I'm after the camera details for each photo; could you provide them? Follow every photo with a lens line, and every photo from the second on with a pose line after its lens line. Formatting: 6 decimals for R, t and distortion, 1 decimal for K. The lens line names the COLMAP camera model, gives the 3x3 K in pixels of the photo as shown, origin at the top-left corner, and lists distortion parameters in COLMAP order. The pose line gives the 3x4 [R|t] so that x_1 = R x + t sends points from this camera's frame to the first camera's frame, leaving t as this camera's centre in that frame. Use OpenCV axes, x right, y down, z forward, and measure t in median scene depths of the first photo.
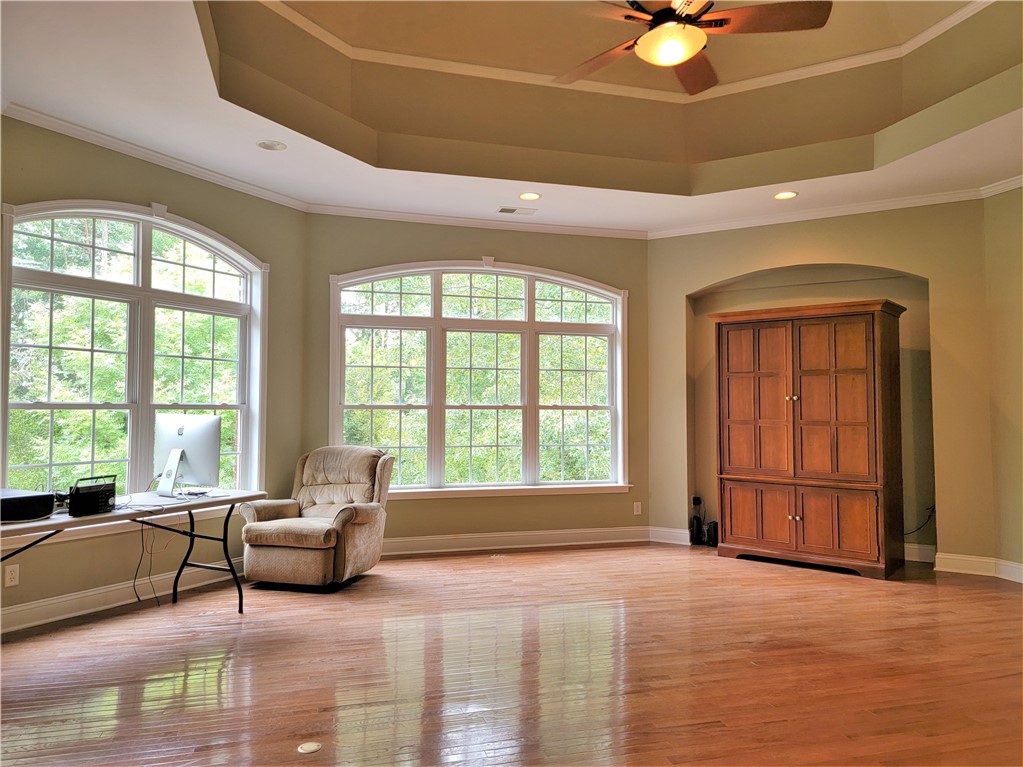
lens RADIAL K [[724.2, 0, 516.9], [0, 724.2, 381.7], [0, 0, 1]] dist [0.099007, -0.000966]
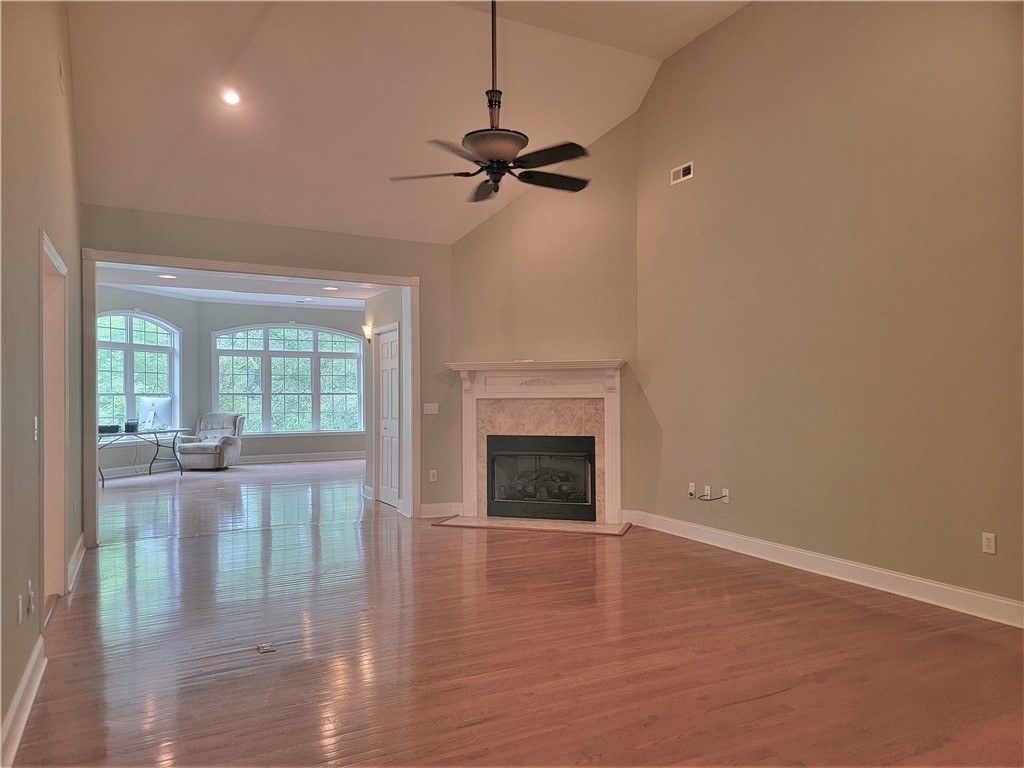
lens RADIAL K [[724.9, 0, 511.5], [0, 724.9, 389.3], [0, 0, 1]] dist [0.099007, -0.000966]
pose [[0.982927, -0.004875, 0.183929, 0.198698], [-0.000834, 0.999521, 0.030951, -0.044977], [-0.183992, -0.030576, 0.982452, -1.225892]]
